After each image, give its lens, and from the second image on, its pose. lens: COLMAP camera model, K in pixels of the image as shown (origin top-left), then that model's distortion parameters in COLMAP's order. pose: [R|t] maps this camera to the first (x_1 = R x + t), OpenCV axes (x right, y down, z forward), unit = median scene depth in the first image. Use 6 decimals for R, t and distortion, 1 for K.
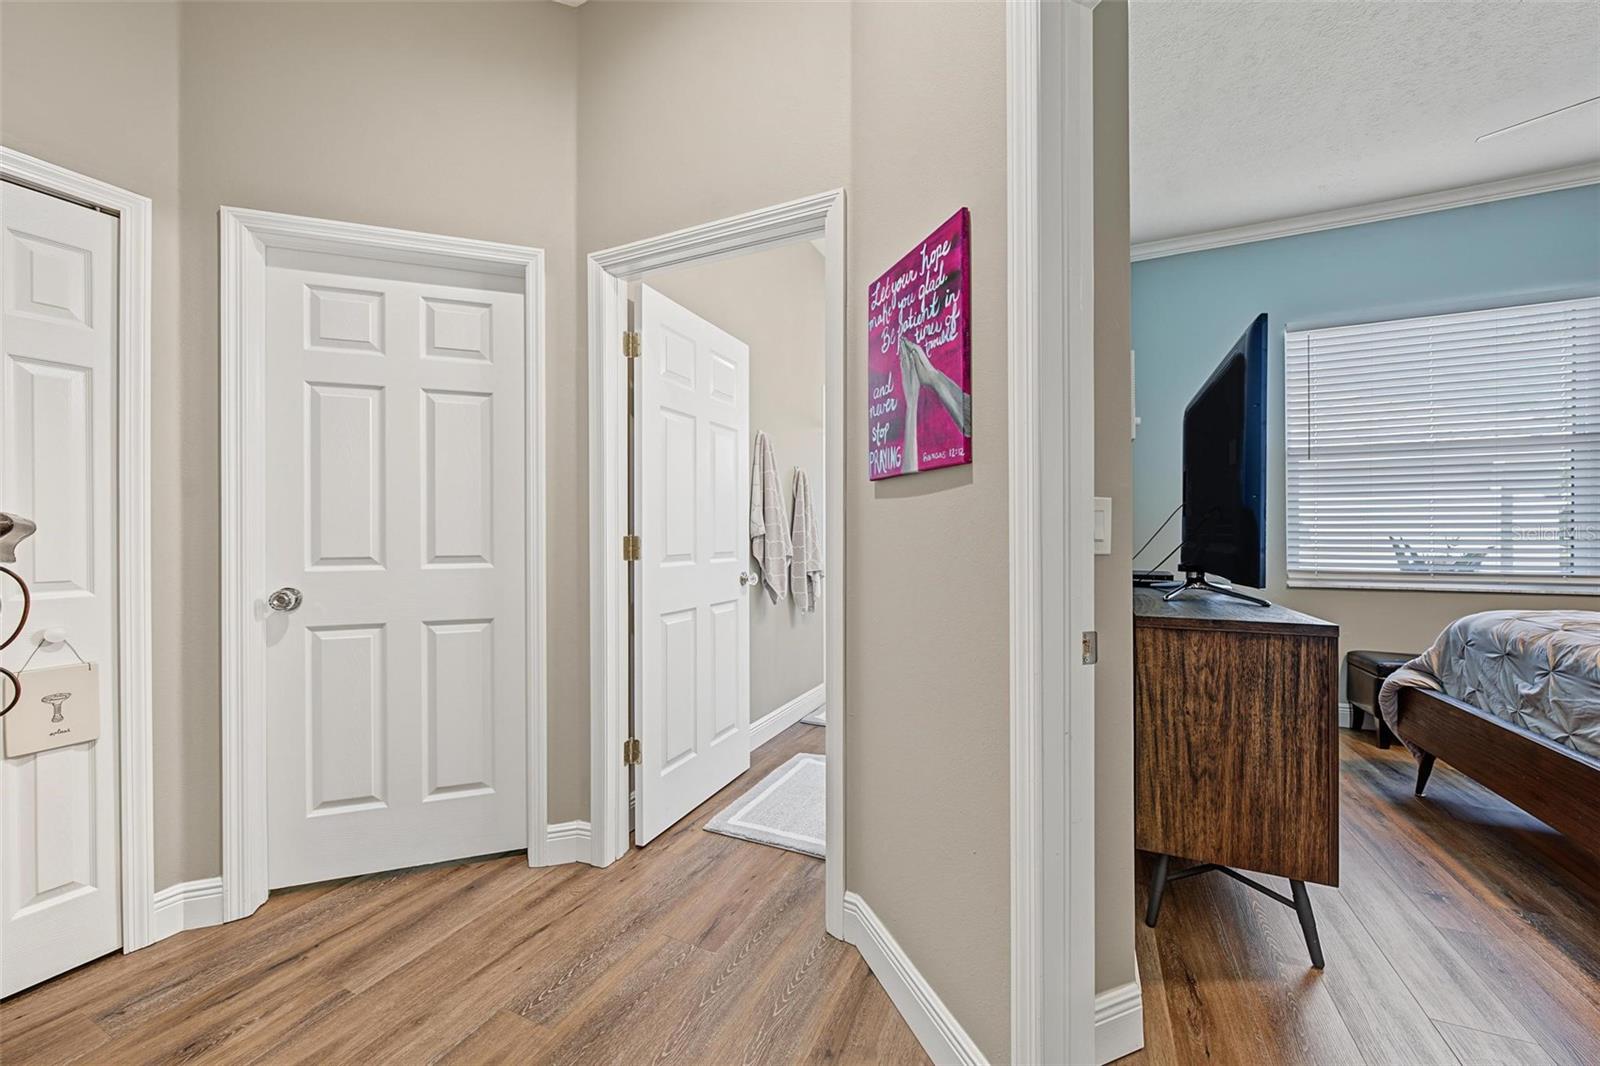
lens RADIAL K [[599.5, 0, 799.7], [0, 599.5, 533.5], [0, 0, 1]] dist [-0.000348, -0.000113]
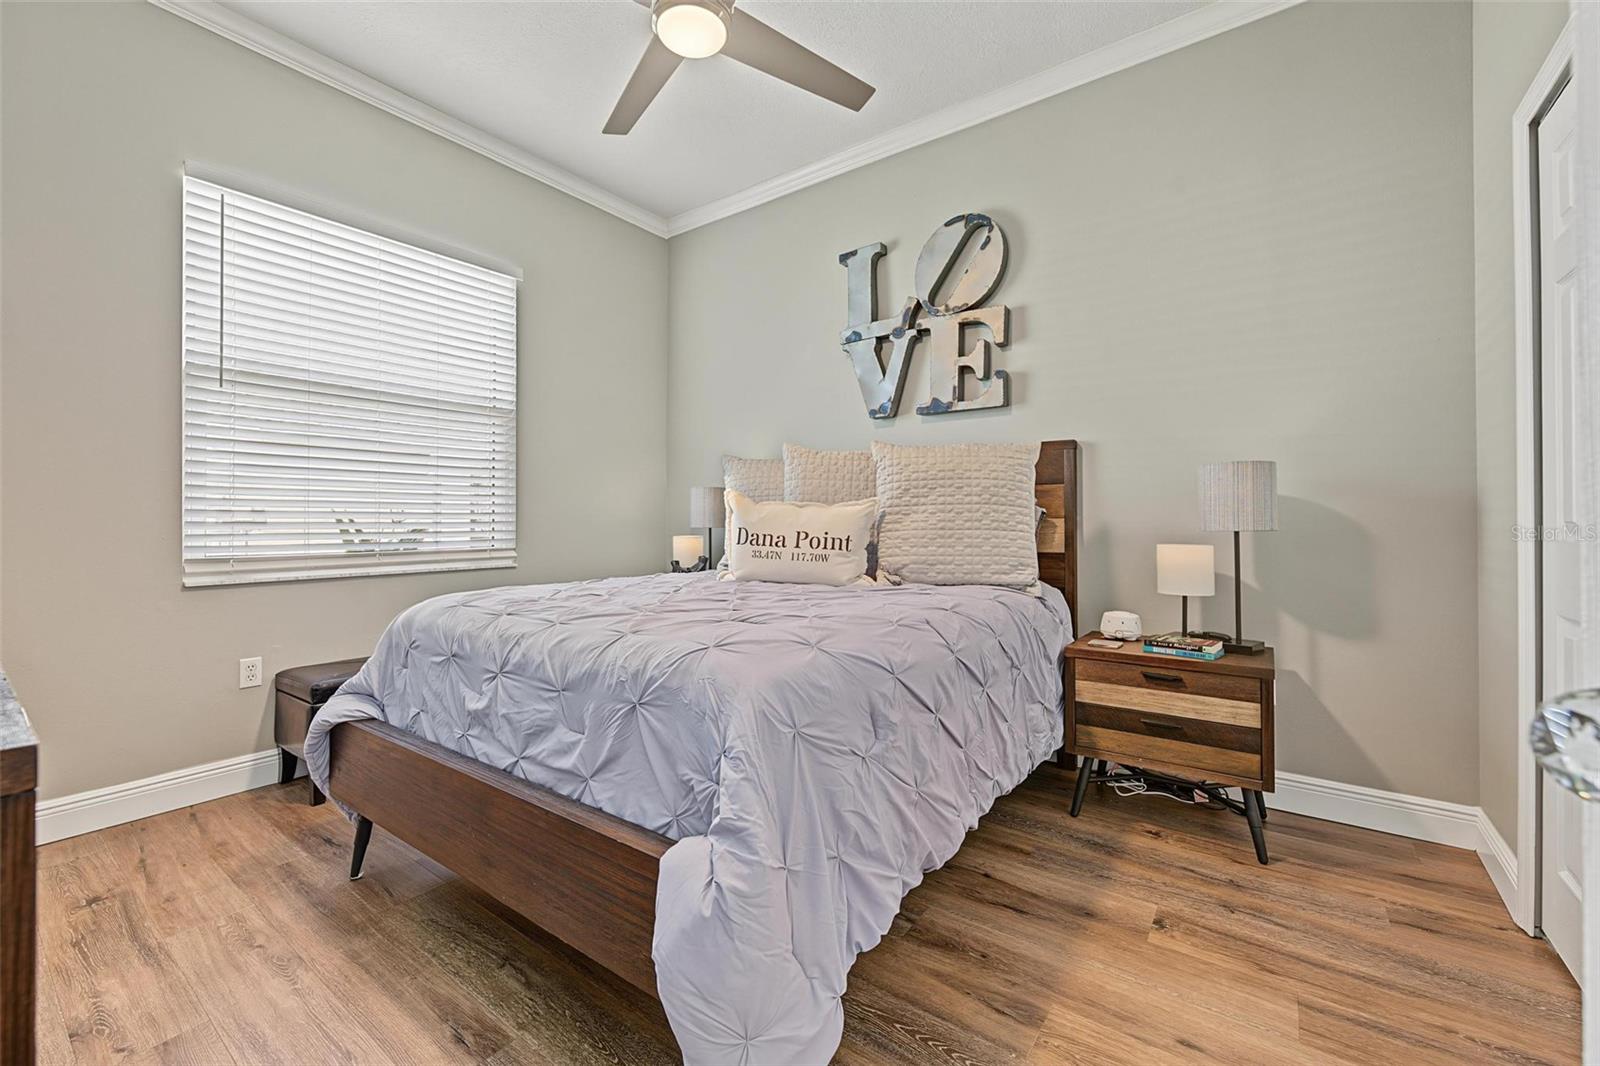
lens RADIAL K [[655.2, 0, 799.6], [0, 655.2, 516.4], [0, 0, 1]] dist [-0.000875, -0.000147]
pose [[0.194957, 0.008472, 0.980775, 0.446427], [-0.000056, 0.999963, -0.008627, 0.035780], [-0.980812, 0.001627, 0.194950, 0.401515]]
